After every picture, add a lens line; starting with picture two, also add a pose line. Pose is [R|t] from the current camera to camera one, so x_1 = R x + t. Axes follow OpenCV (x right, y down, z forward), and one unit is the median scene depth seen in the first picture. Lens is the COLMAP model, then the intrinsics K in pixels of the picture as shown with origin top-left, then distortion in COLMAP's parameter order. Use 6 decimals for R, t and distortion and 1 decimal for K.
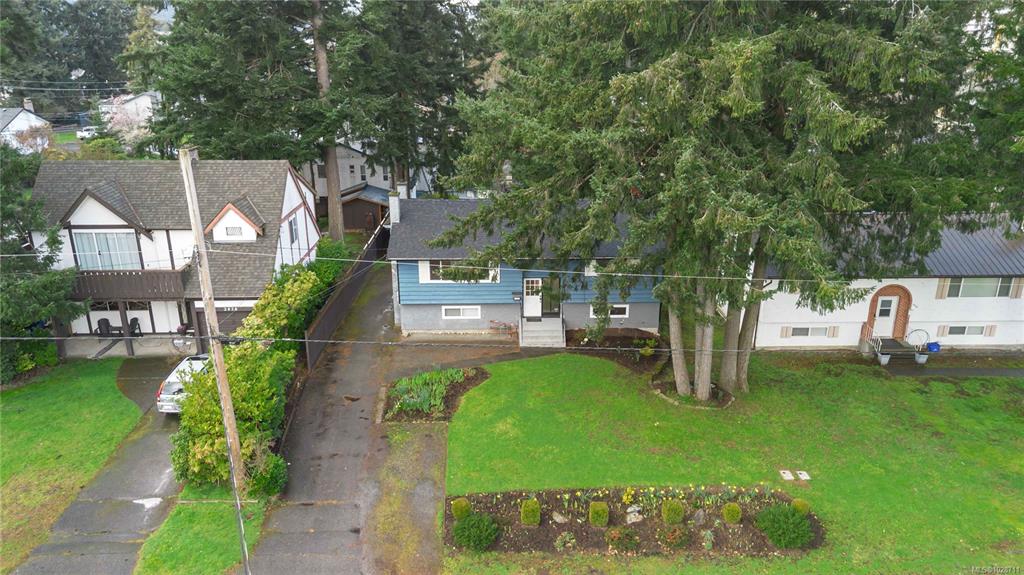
lens RADIAL K [[725.2, 0, 512.0], [0, 725.2, 287.5], [0, 0, 1]] dist [0.027220, -0.001658]
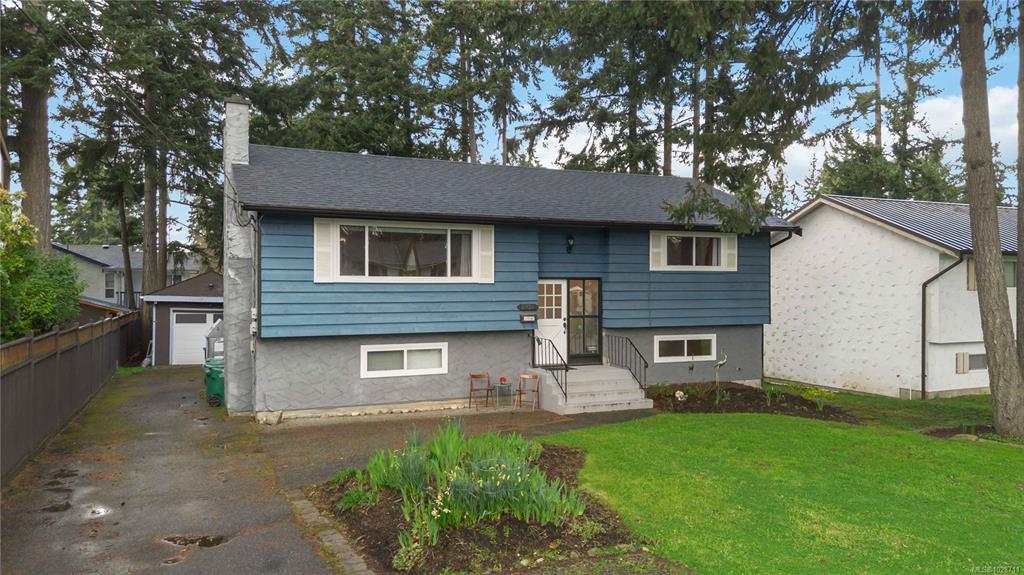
lens RADIAL K [[725.2, 0, 512.0], [0, 725.2, 287.5], [0, 0, 1]] dist [0.027220, -0.001658]
pose [[0.922145, 0.001249, 0.386842, -0.184889], [0.124039, 0.946240, -0.298736, 0.135336], [-0.366419, 0.323462, 0.872416, 0.602861]]
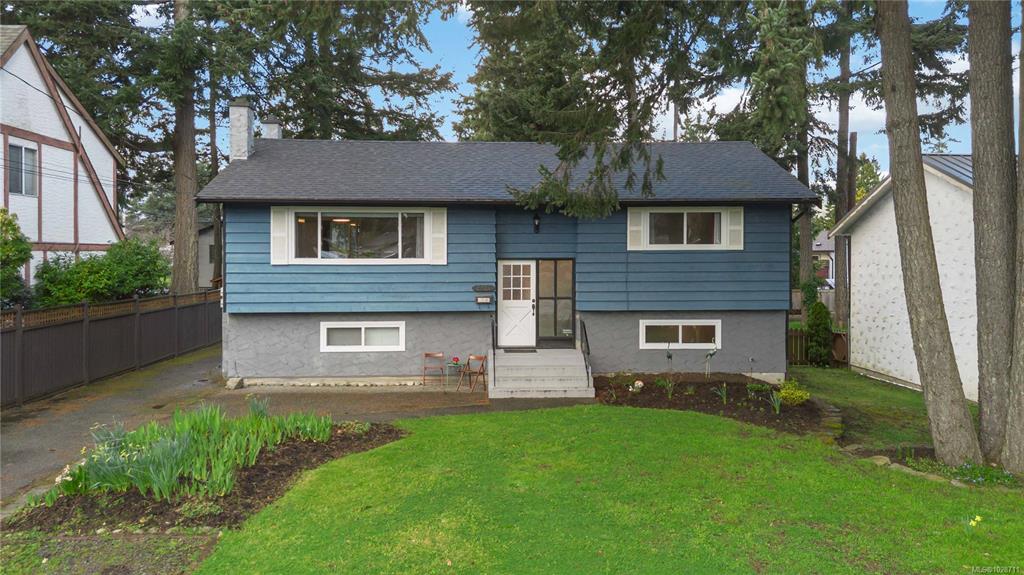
lens RADIAL K [[743.7, 0, 511.1], [0, 743.7, 256.6], [0, 0, 1]] dist [0.022200, -0.002393]
pose [[0.999490, 0.000165, 0.031921, 0.009633], [0.009964, 0.948413, -0.316882, 0.141680], [-0.030327, 0.317039, 0.947928, 0.549128]]
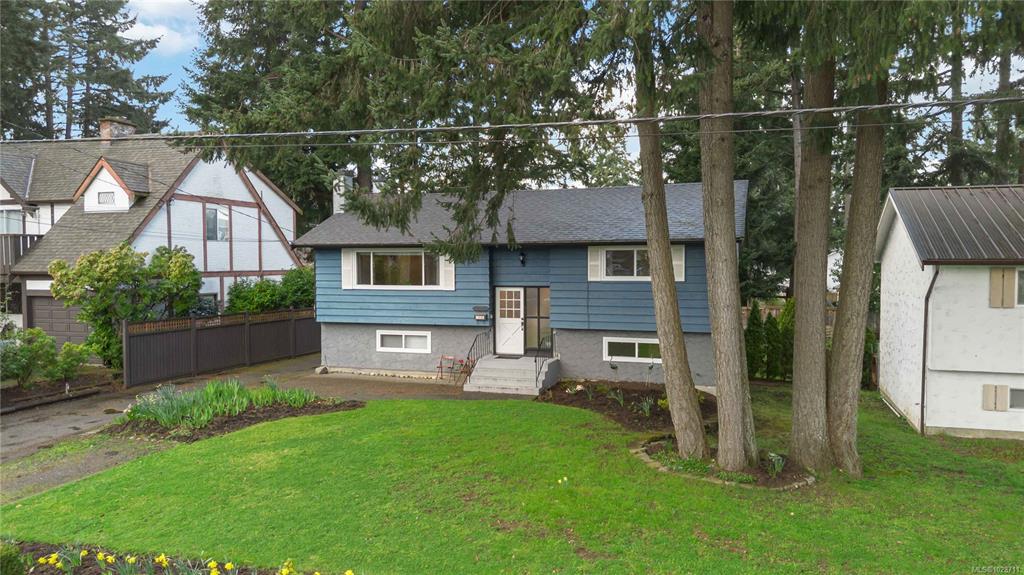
lens RADIAL K [[725.2, 0, 512.0], [0, 725.2, 287.5], [0, 0, 1]] dist [0.027220, -0.001658]
pose [[0.939233, 0.011117, -0.343100, 0.245835], [-0.108218, 0.958101, -0.265202, 0.152477], [0.325776, 0.286216, 0.901083, 0.457296]]
